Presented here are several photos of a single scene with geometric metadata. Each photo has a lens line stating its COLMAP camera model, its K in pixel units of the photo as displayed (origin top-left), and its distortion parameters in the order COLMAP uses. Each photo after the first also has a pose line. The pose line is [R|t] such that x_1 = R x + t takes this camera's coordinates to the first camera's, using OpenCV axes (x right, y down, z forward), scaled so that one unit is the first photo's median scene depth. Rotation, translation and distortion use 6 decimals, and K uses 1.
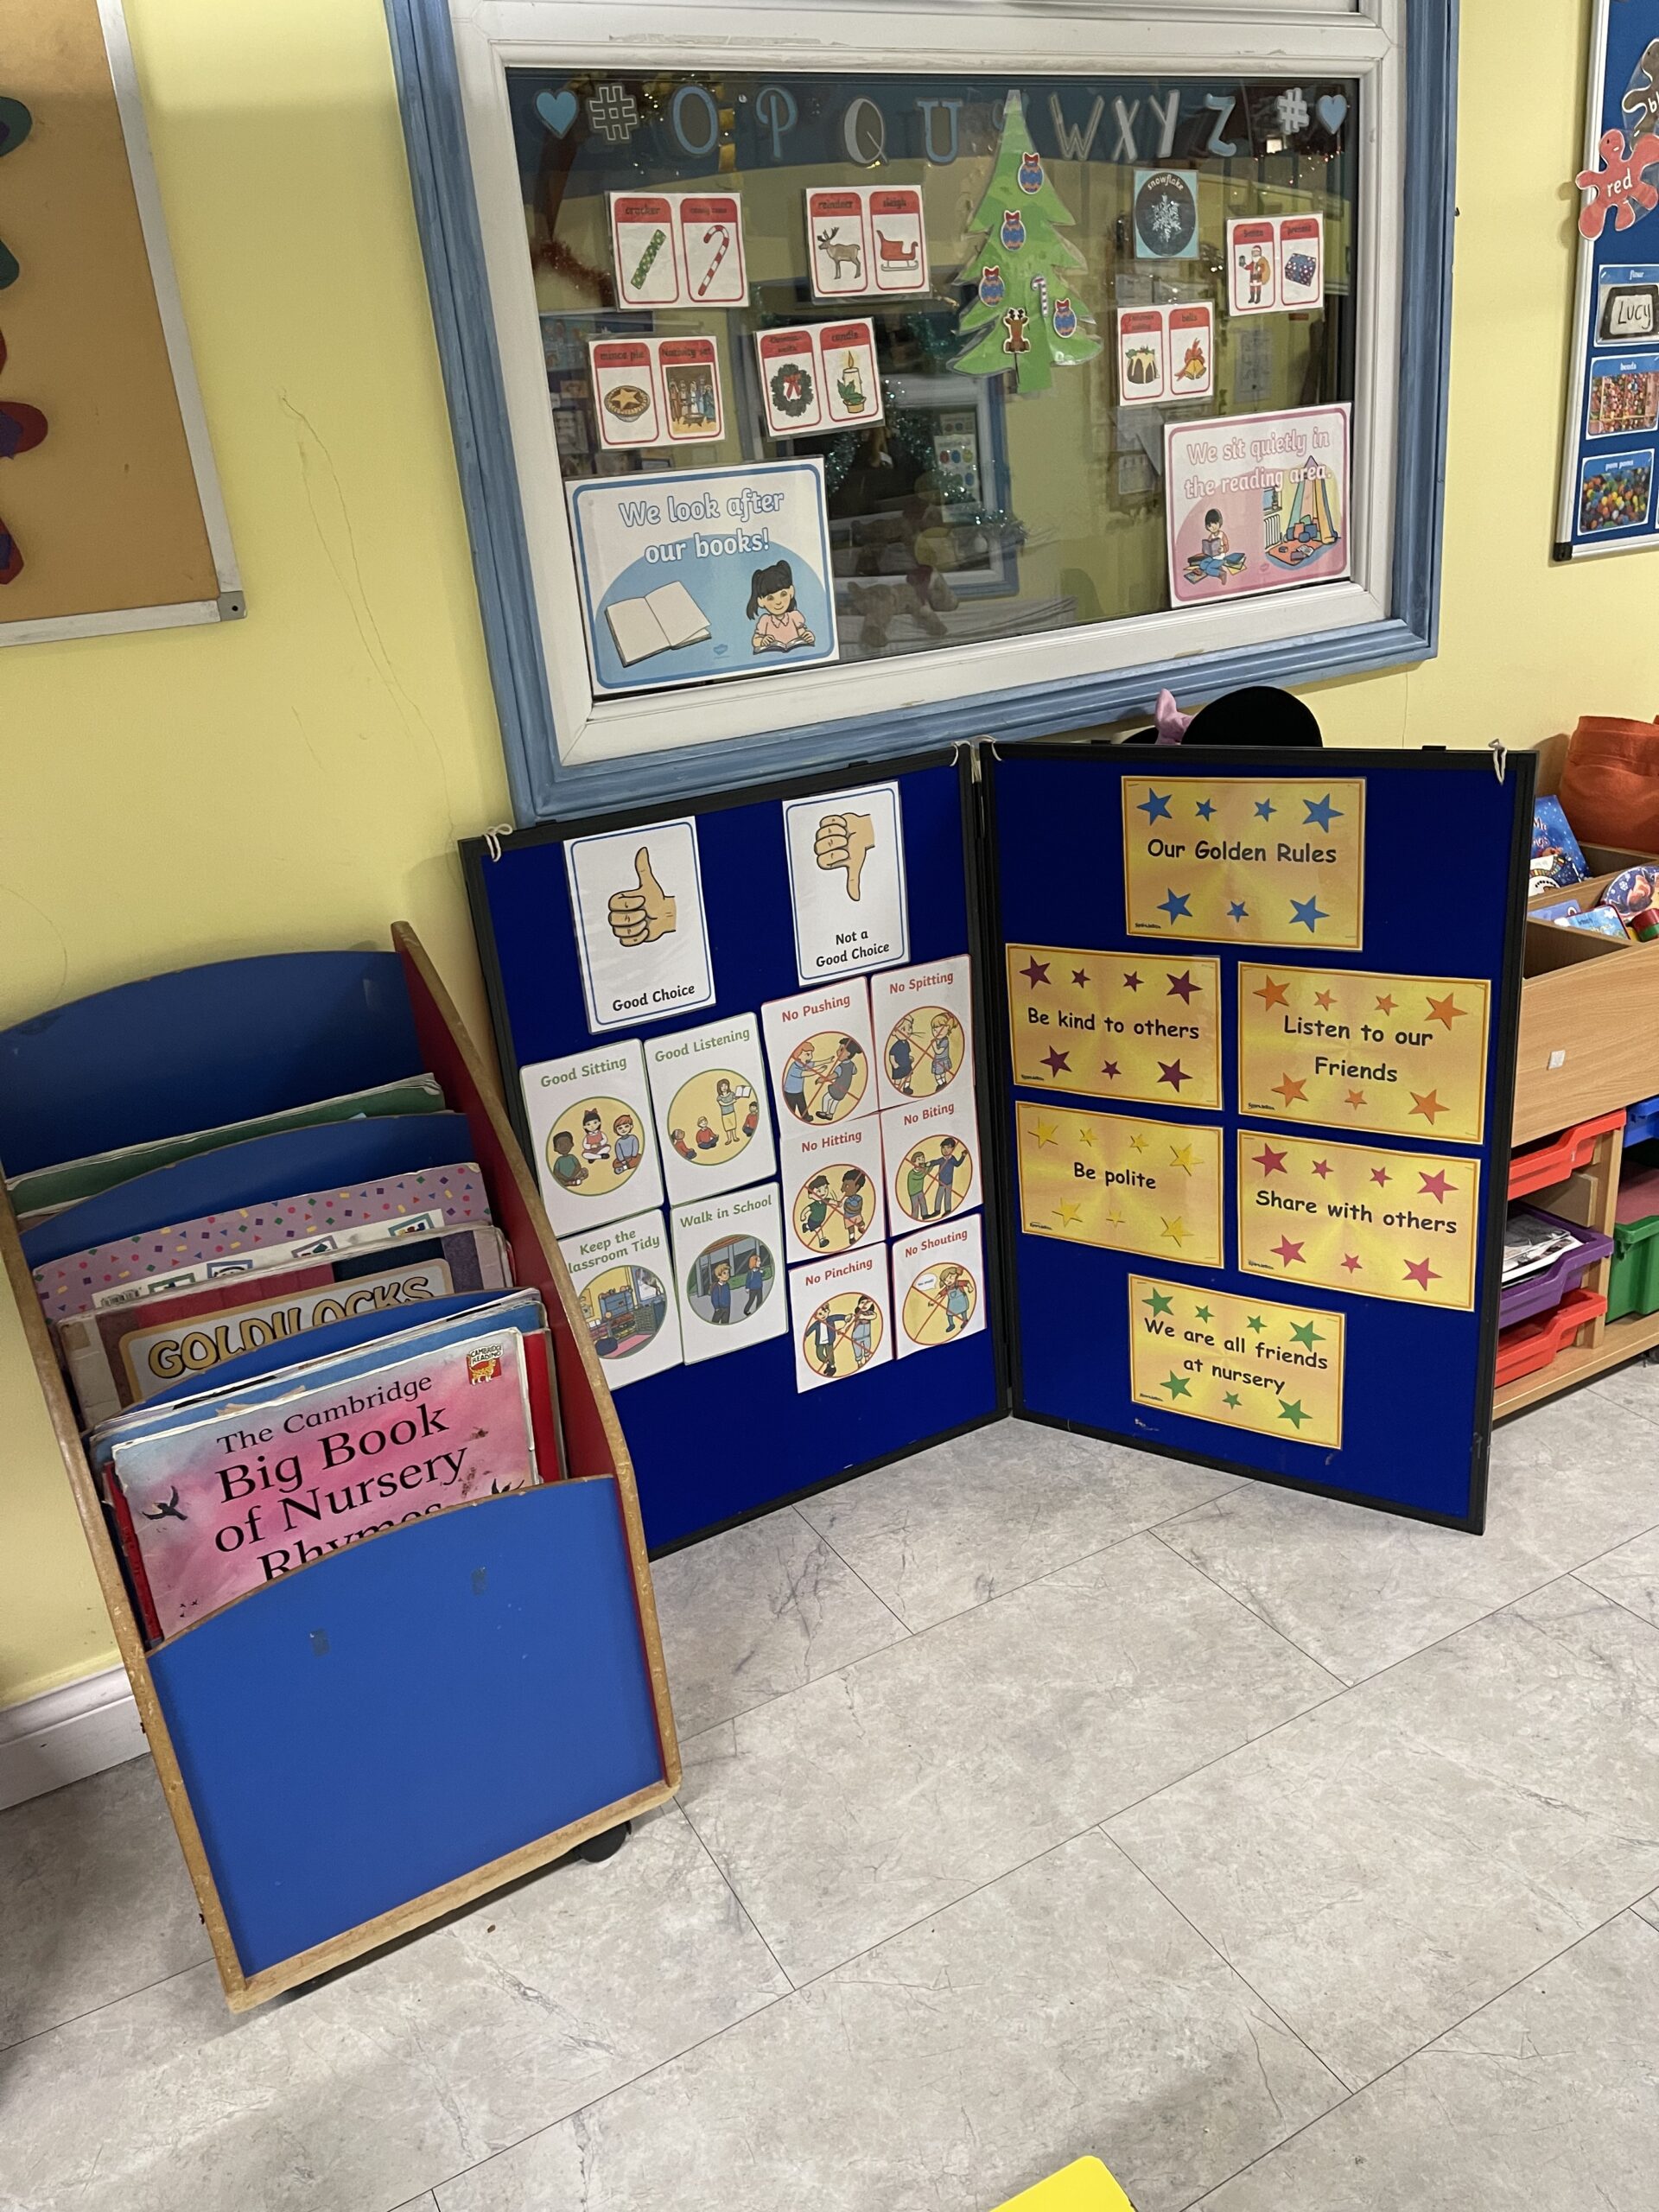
lens RADIAL K [[1640.7, 0, 822.9], [0, 1640.7, 1109.2], [0, 0, 1]] dist [0.061838, -0.077788]
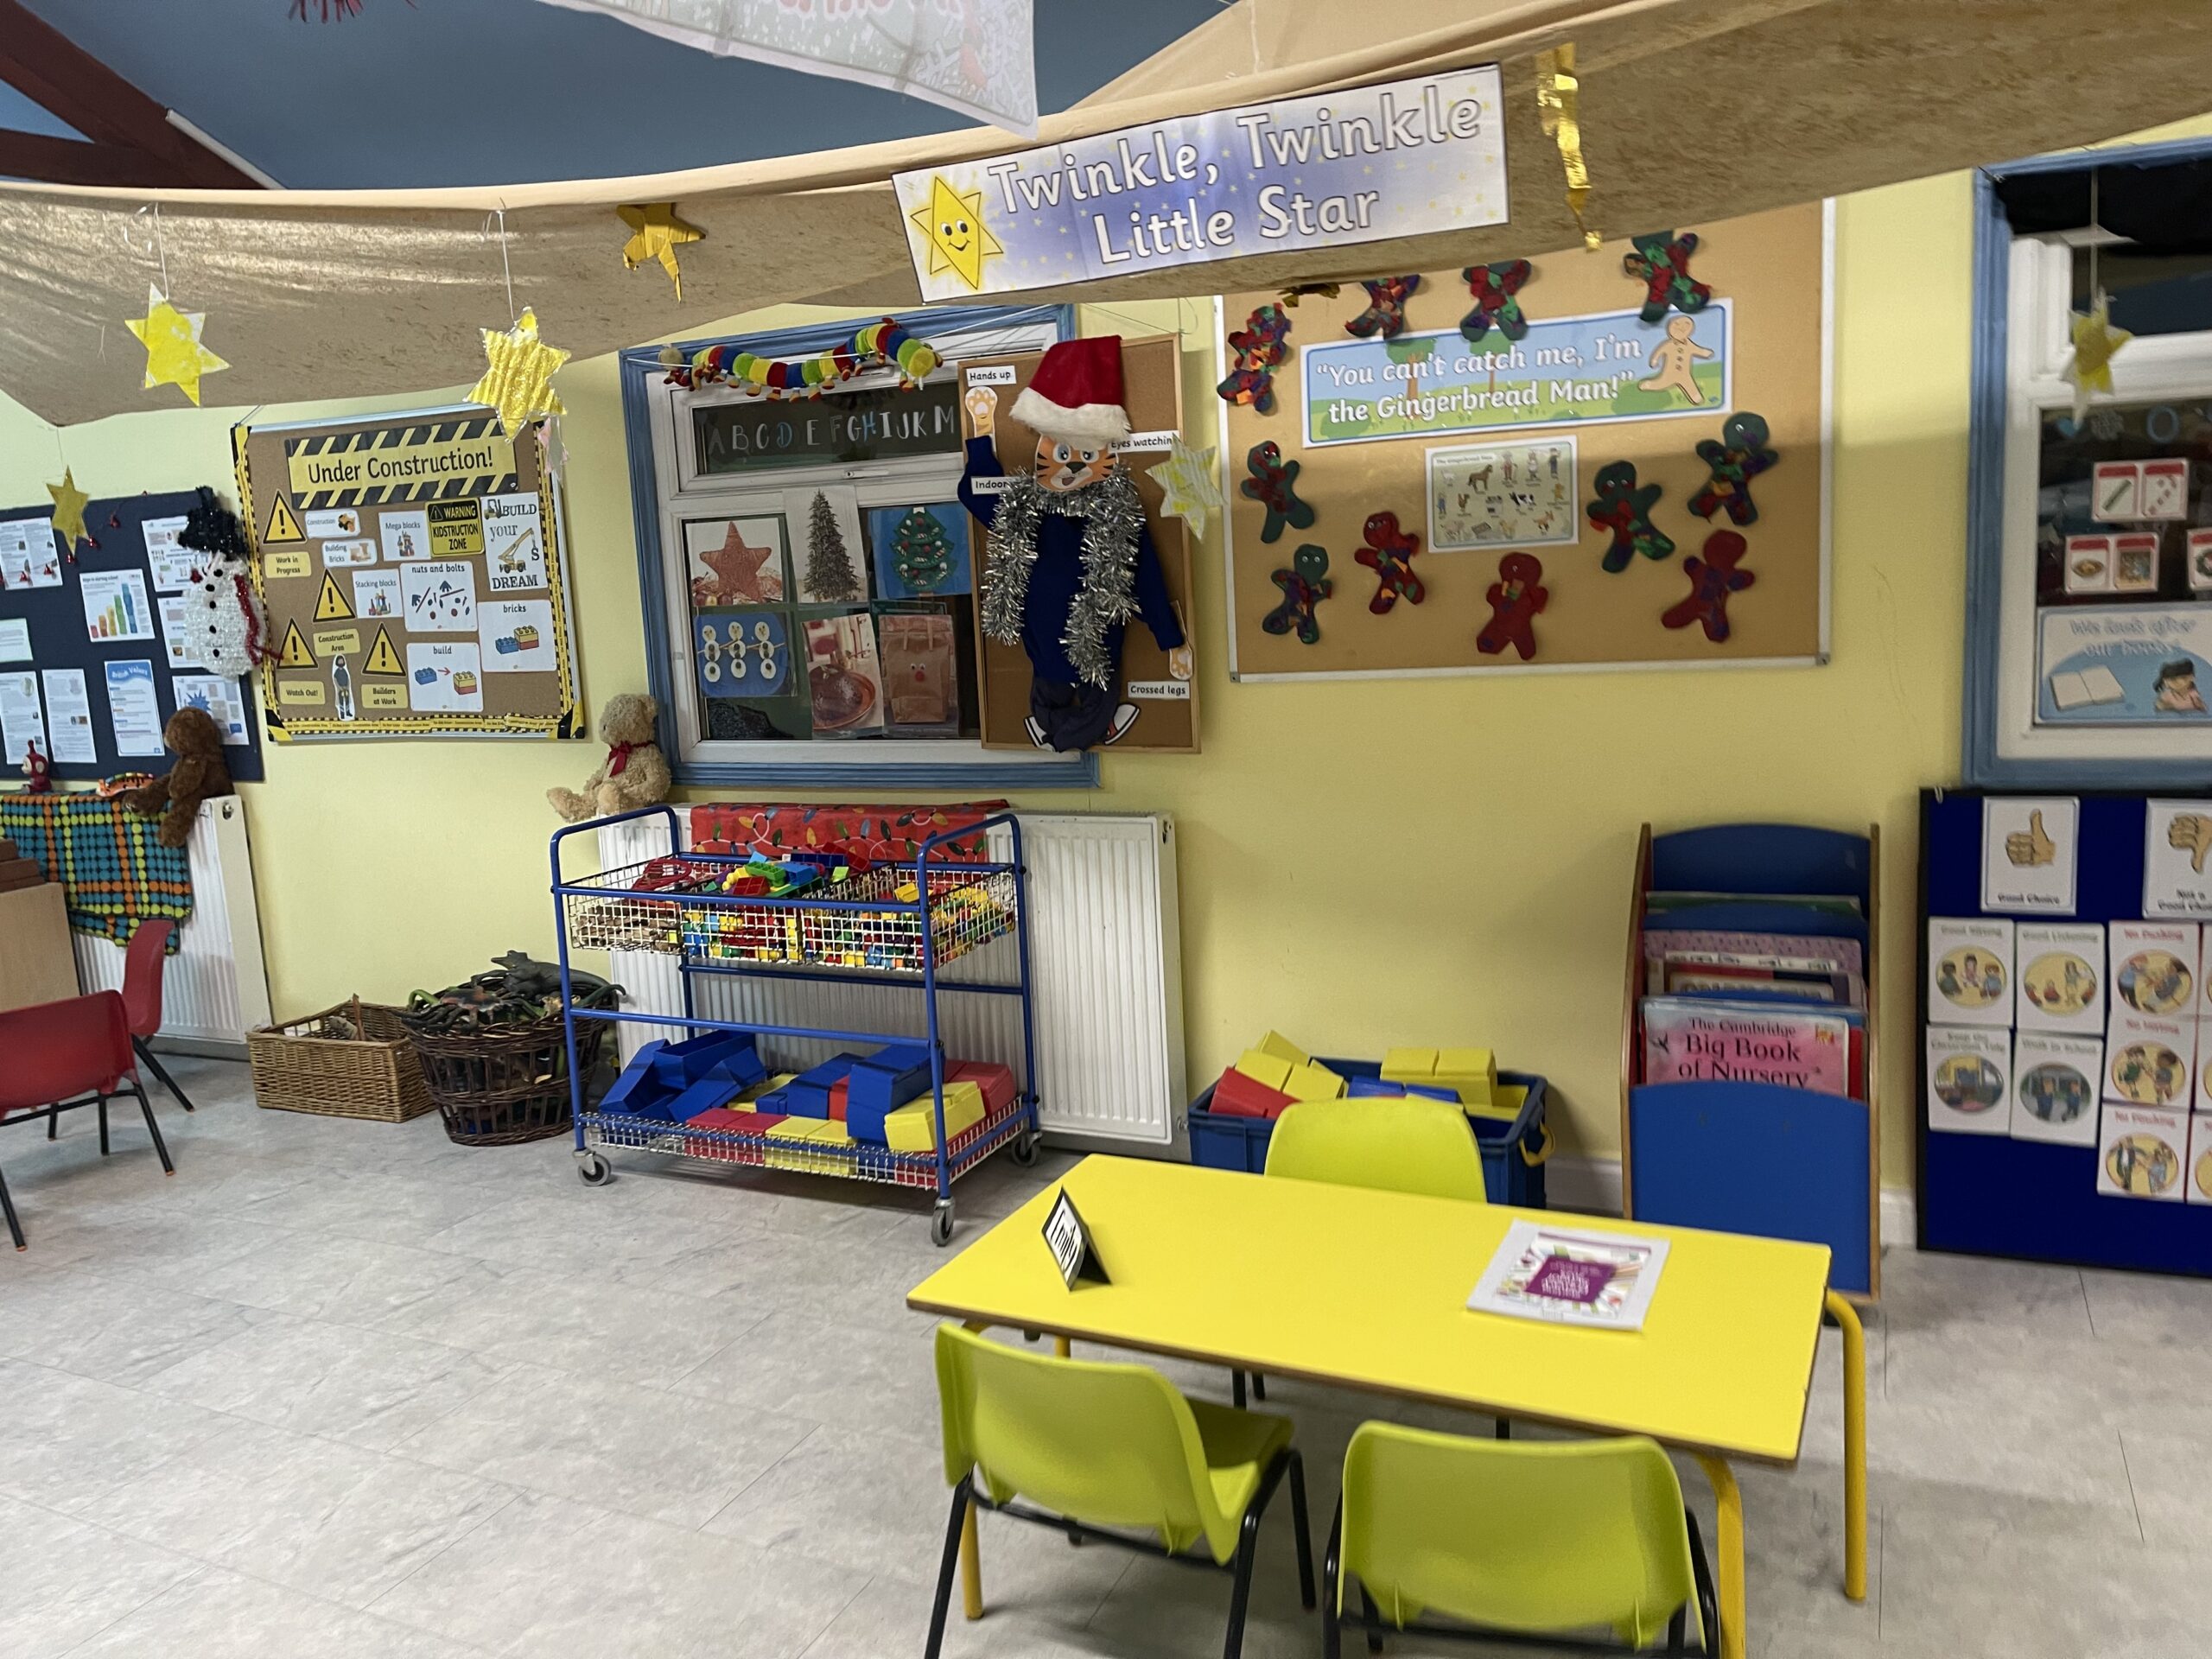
lens RADIAL K [[1640.7, 0, 1104.2], [0, 1640.7, 818.3], [0, 0, 1]] dist [0.061838, -0.077788]
pose [[0.585412, 0.166764, -0.793399, 0.648250], [-0.299297, 0.953943, -0.020329, 0.163545], [0.753468, 0.249363, 0.608362, -0.733218]]
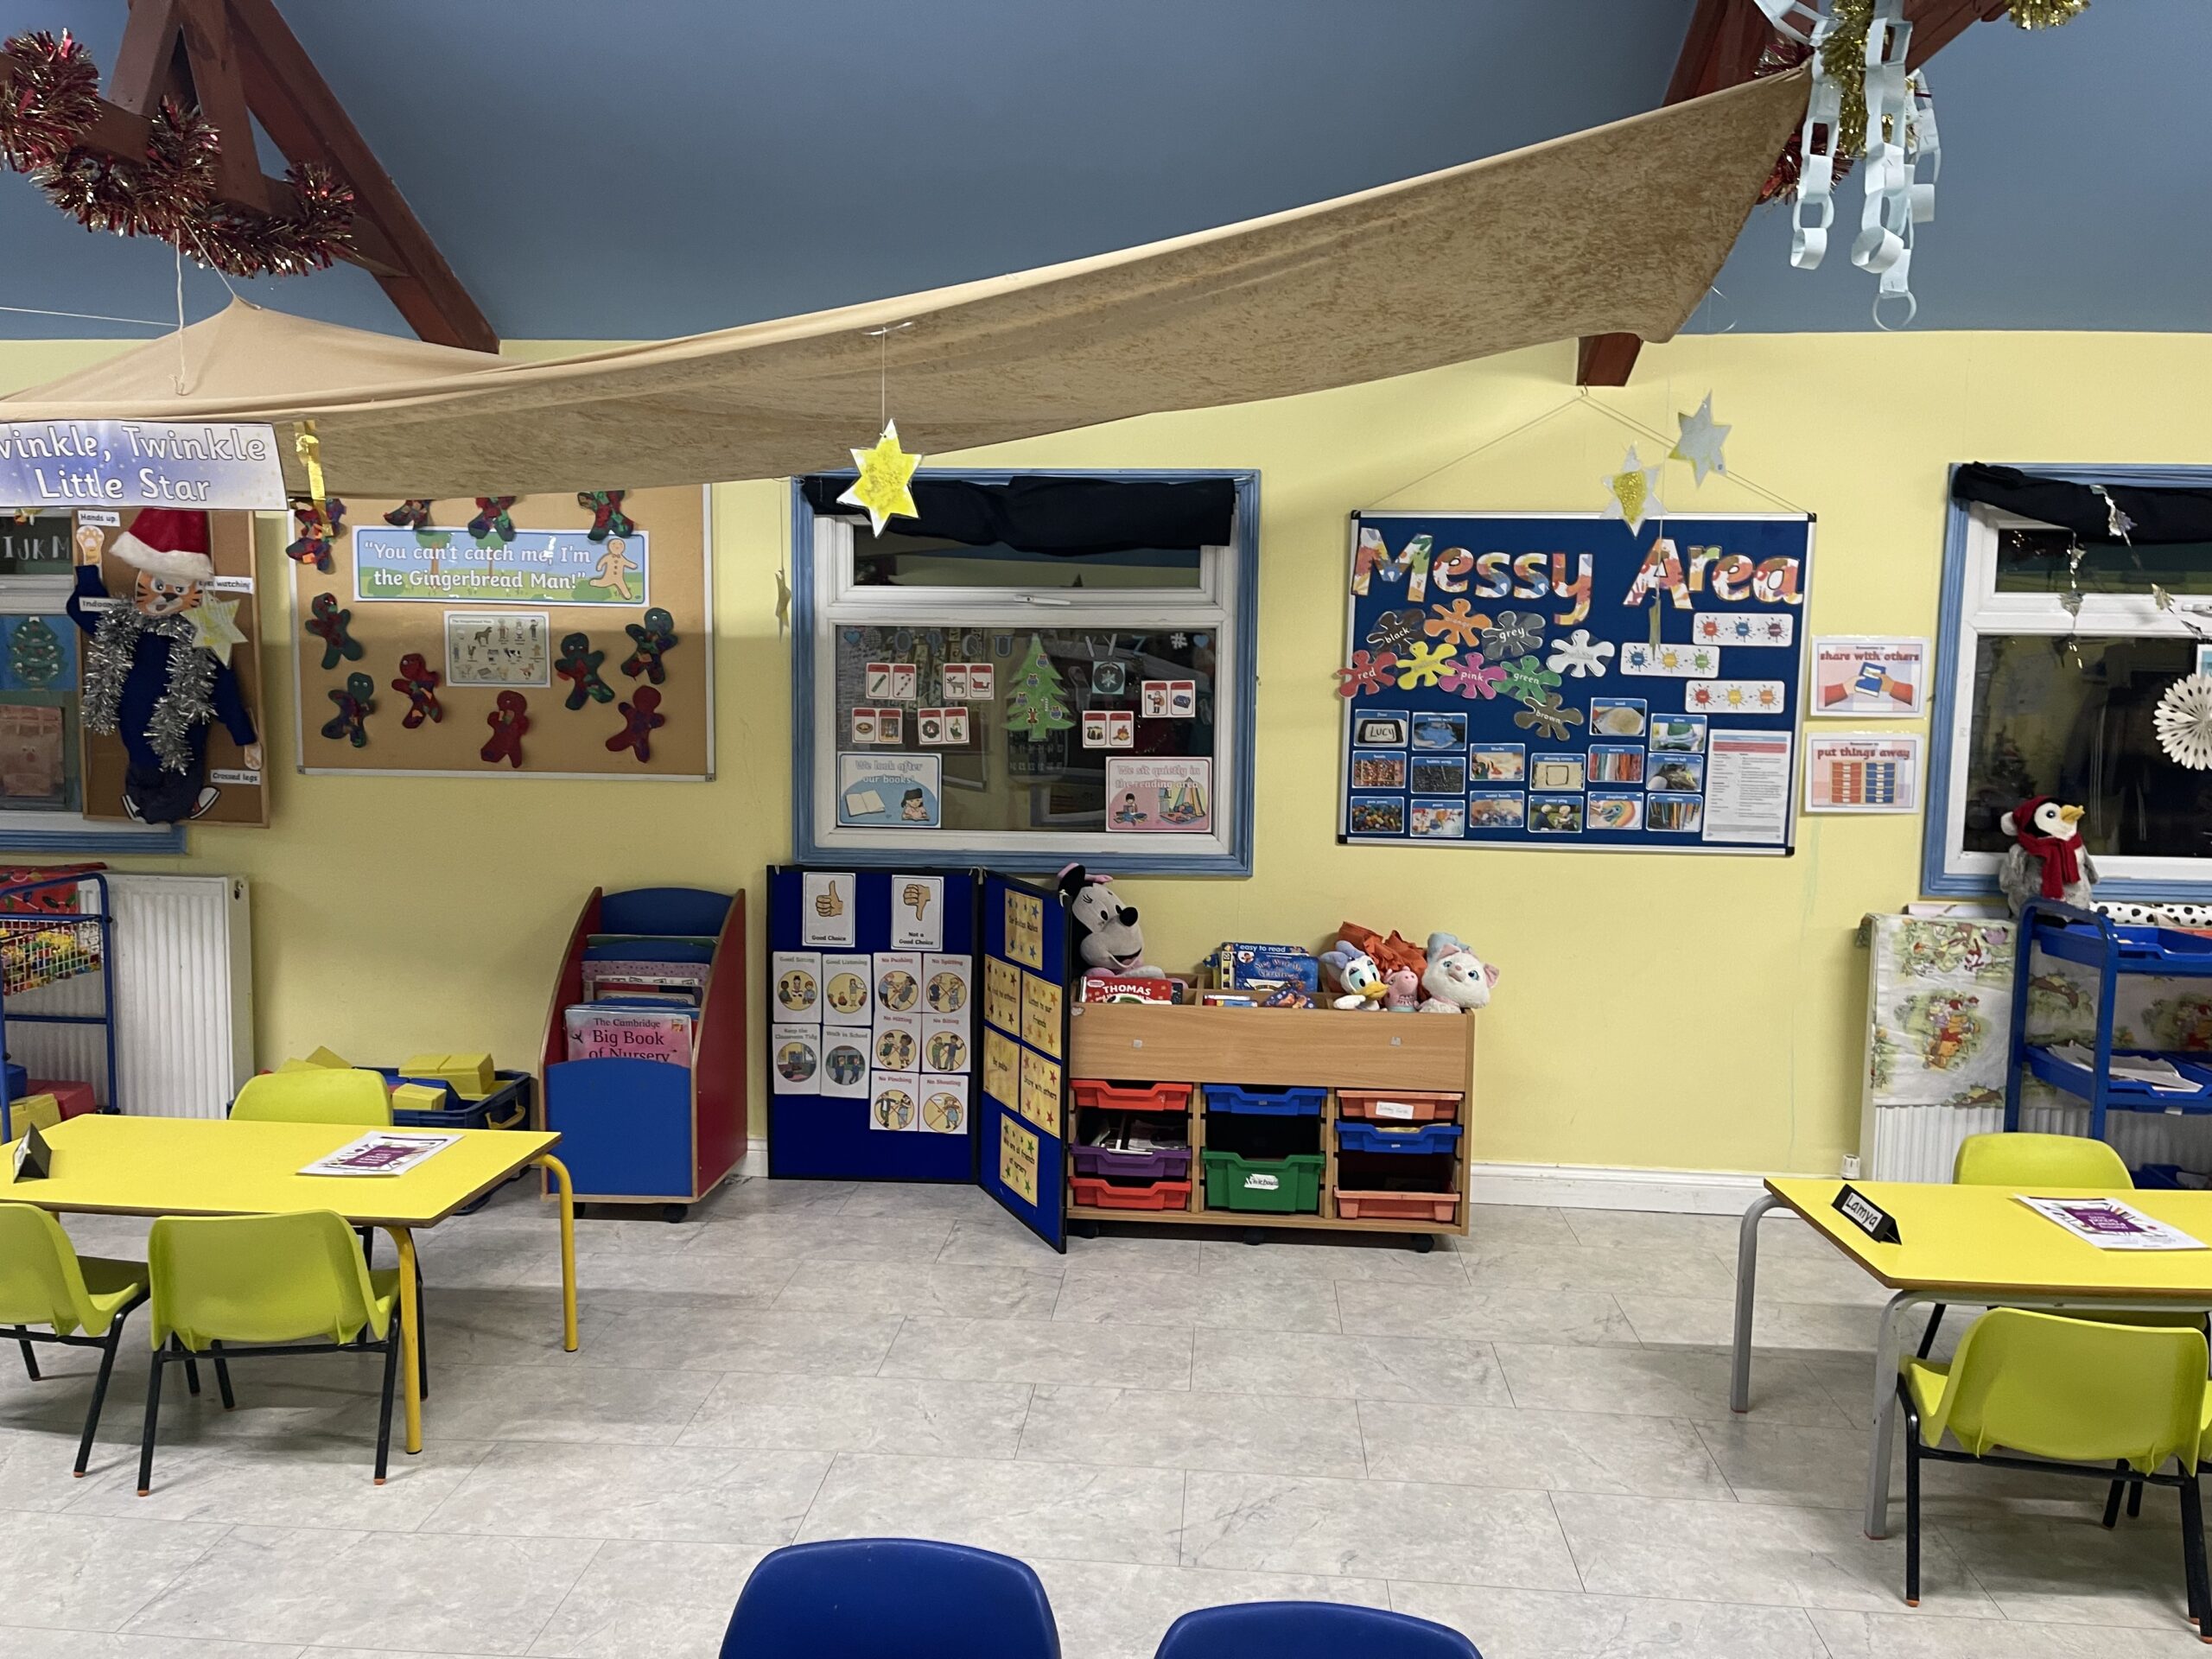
lens RADIAL K [[1640.7, 0, 1115.5], [0, 1640.7, 832.7], [0, 0, 1]] dist [0.061838, -0.077788]
pose [[0.829230, 0.144610, -0.539876, 1.578815], [-0.284783, 0.940472, -0.185505, 0.122402], [0.480912, 0.307573, 0.821049, -0.922444]]
